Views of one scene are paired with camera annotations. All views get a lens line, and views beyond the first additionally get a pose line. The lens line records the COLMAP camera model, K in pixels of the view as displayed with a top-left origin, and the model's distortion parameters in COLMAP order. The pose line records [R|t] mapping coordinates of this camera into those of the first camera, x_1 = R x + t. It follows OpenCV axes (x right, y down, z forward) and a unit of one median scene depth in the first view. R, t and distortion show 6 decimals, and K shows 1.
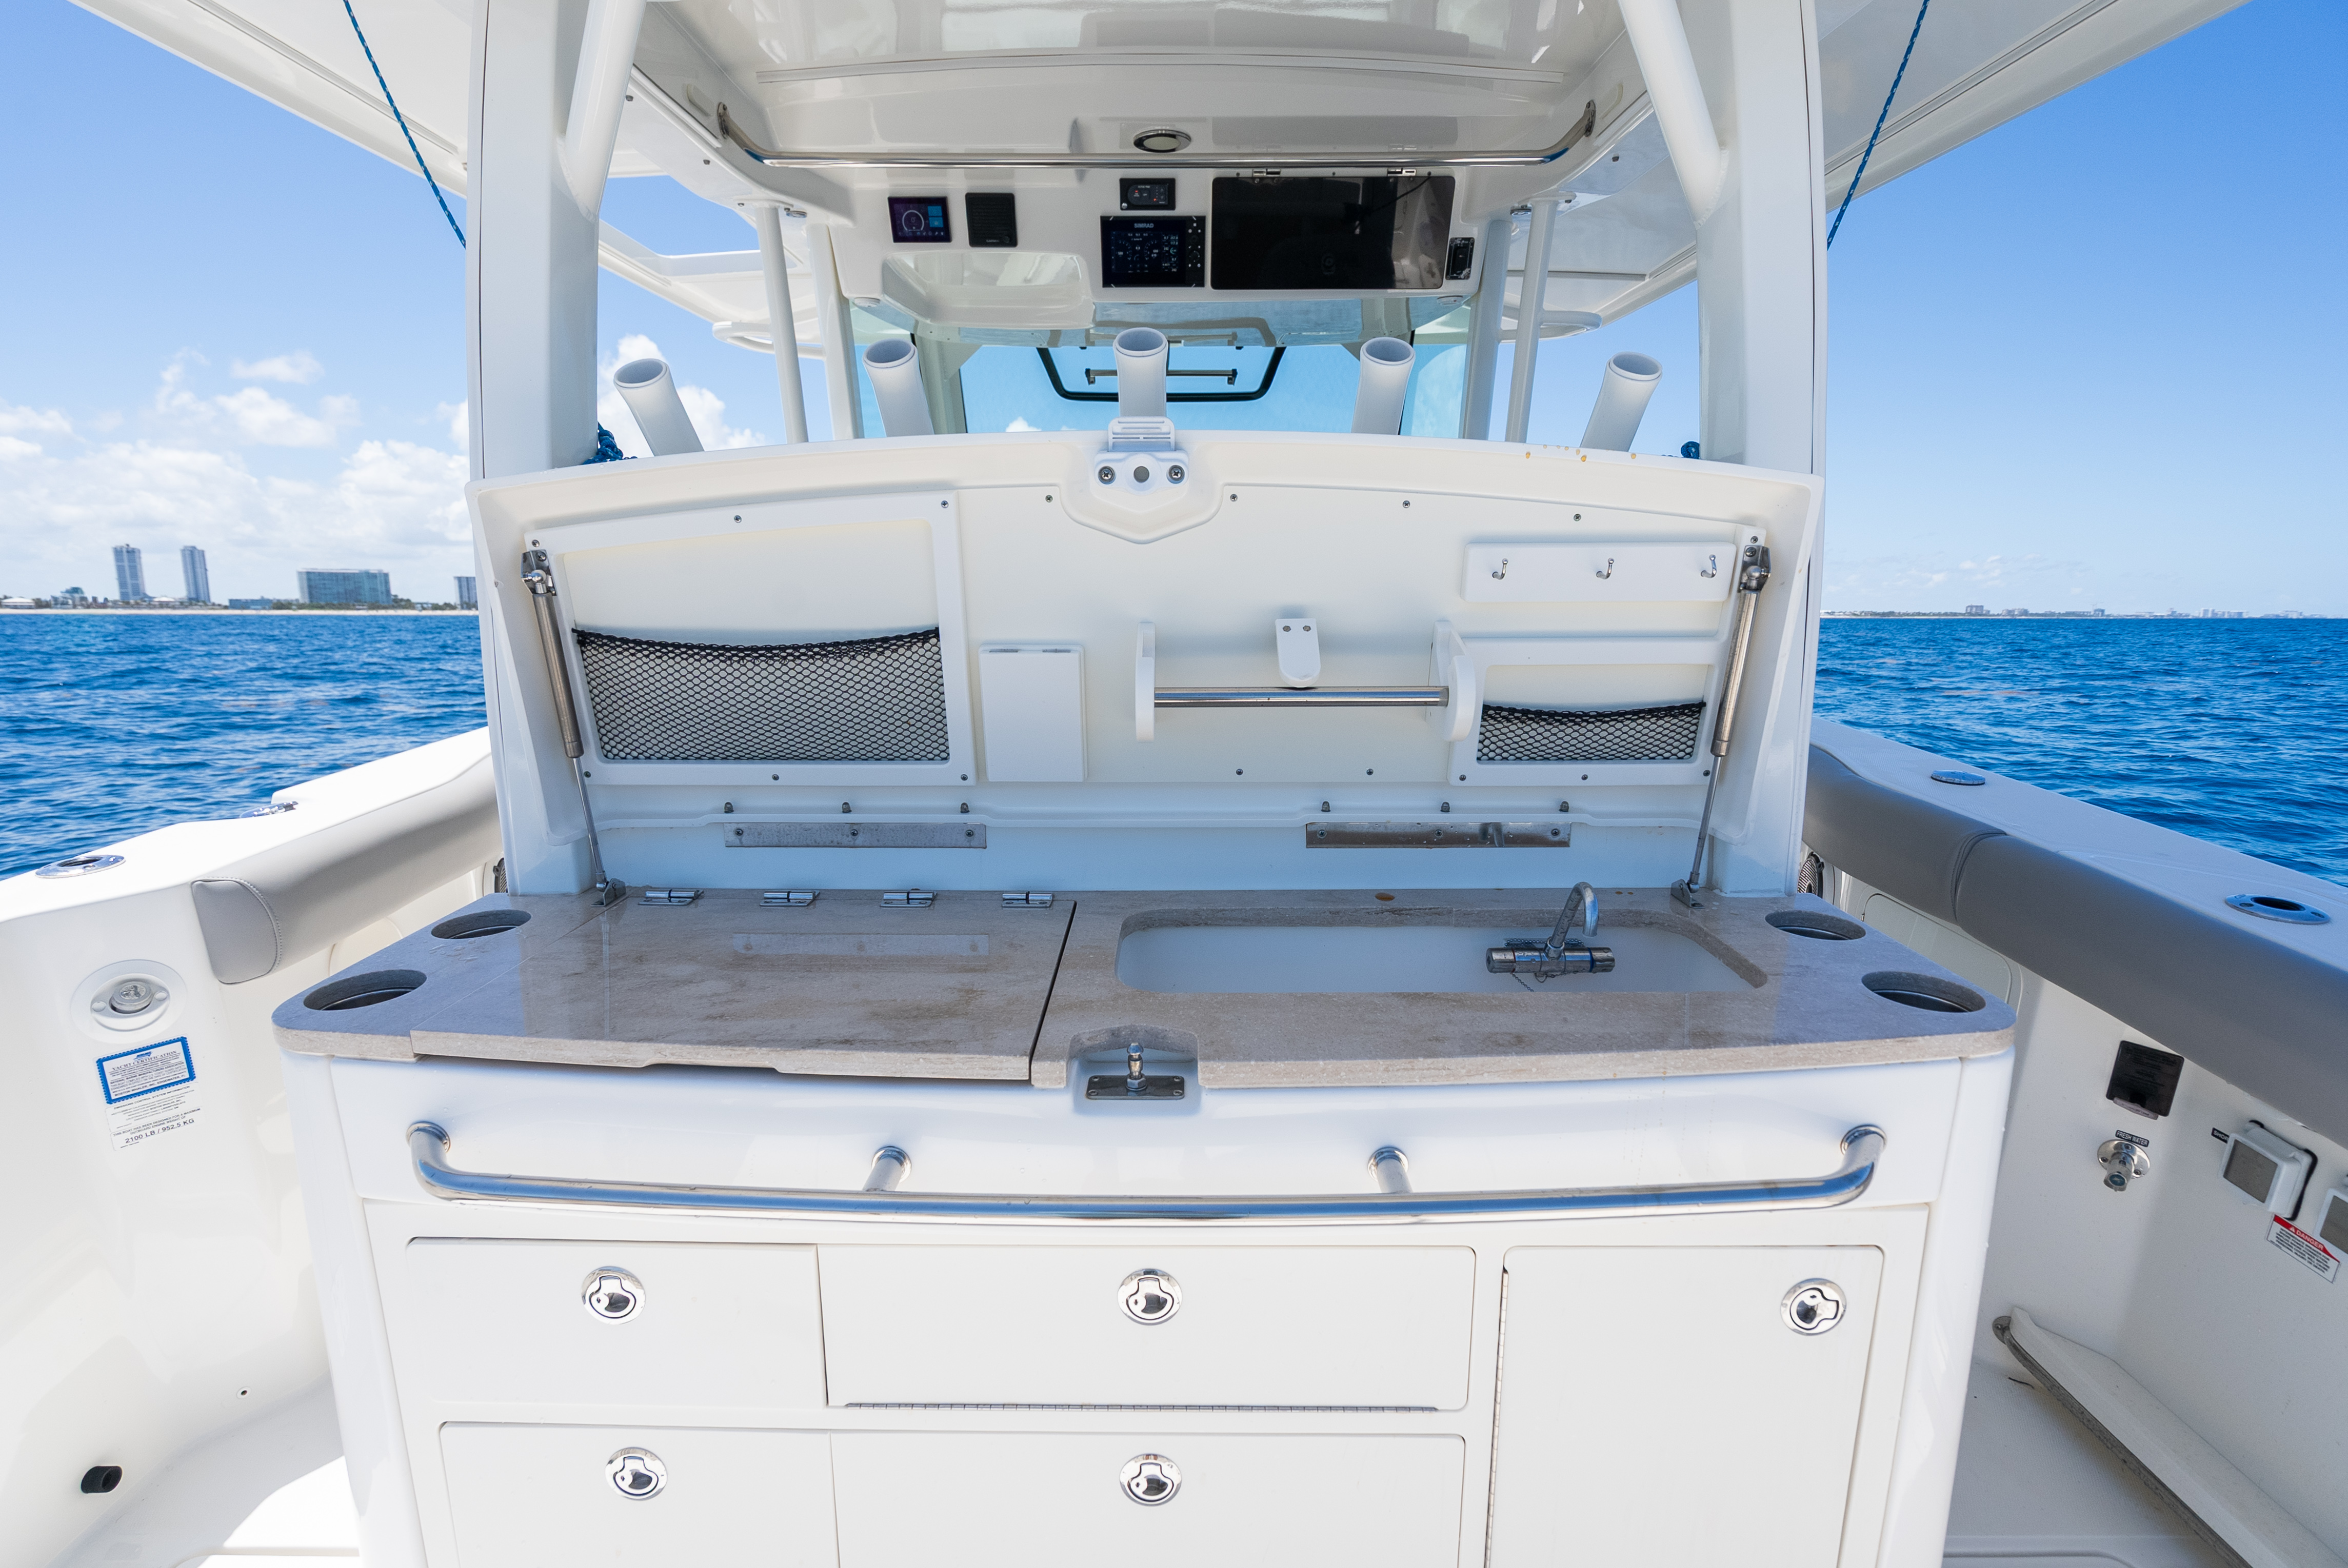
lens RADIAL K [[1092.0, 0, 1174.0], [0, 1092.0, 784.0], [0, 0, 1]] dist [0.000977, 0.000683]
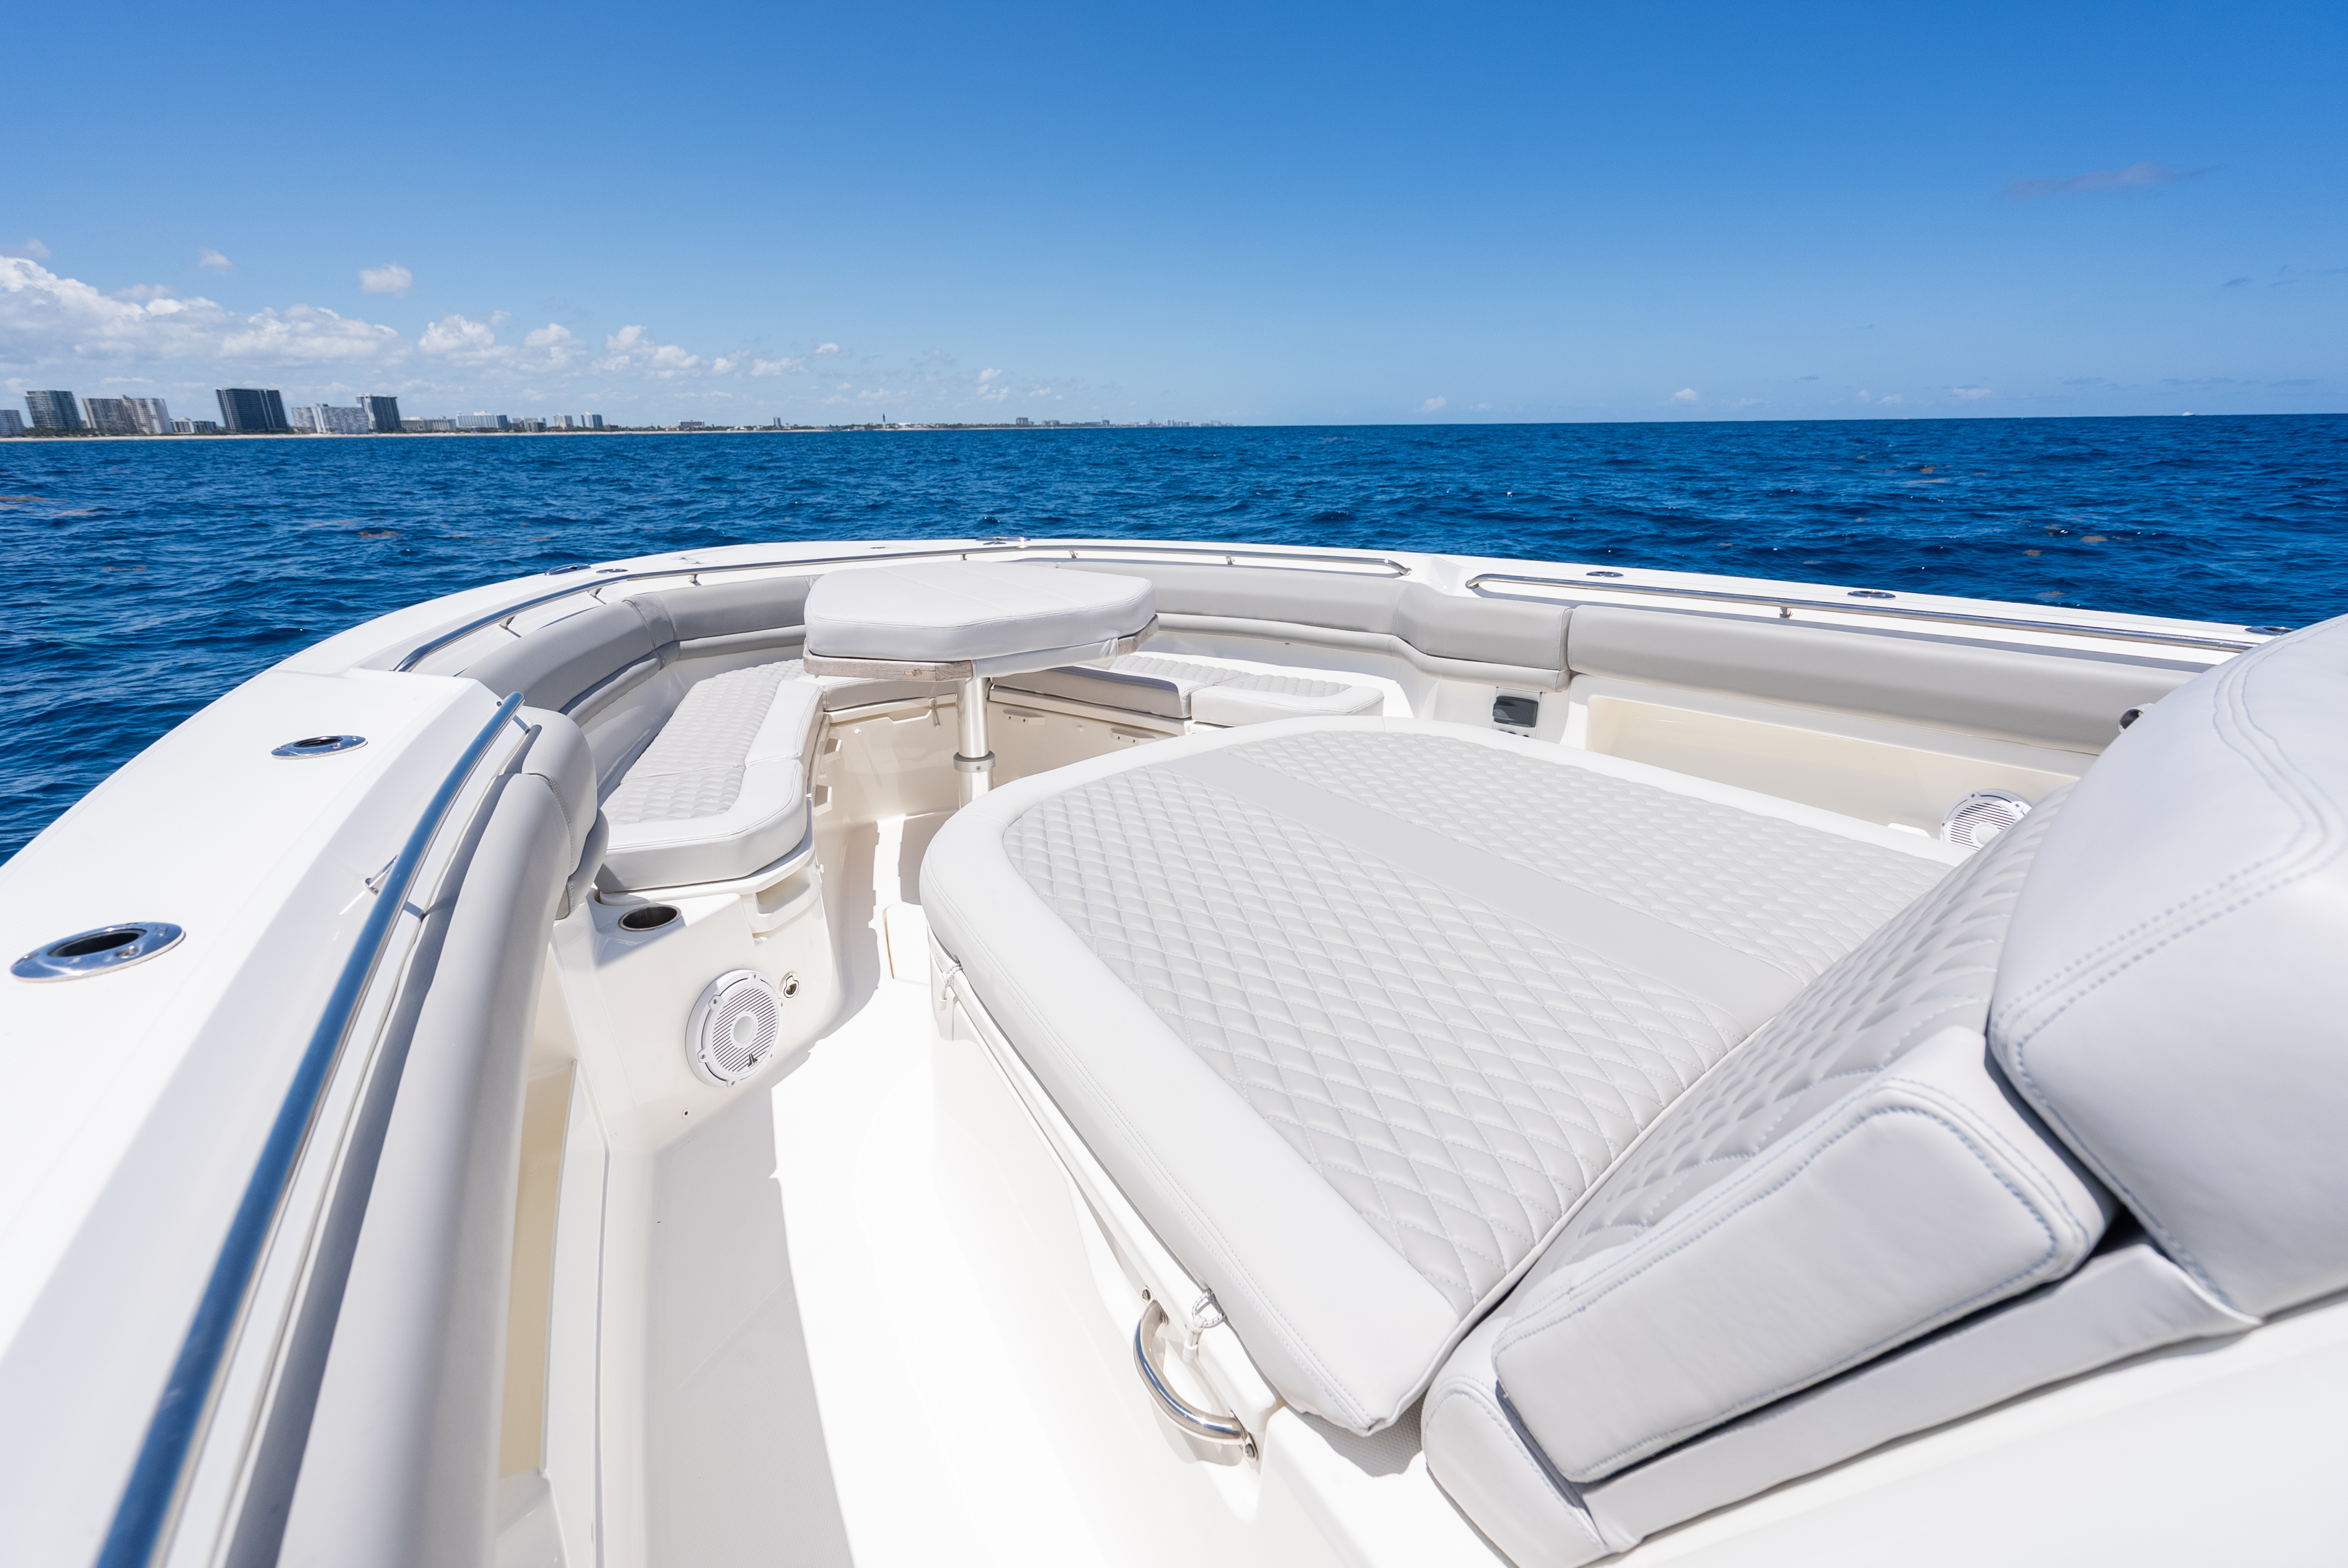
lens RADIAL K [[1092.0, 0, 1174.0], [0, 1092.0, 784.0], [0, 0, 1]] dist [0.000977, 0.000683]
pose [[0.717547, -0.223310, 0.659742, -0.907995], [0.114050, 0.972096, 0.204992, 0.055699], [-0.687109, -0.071848, 0.722993, -0.403724]]
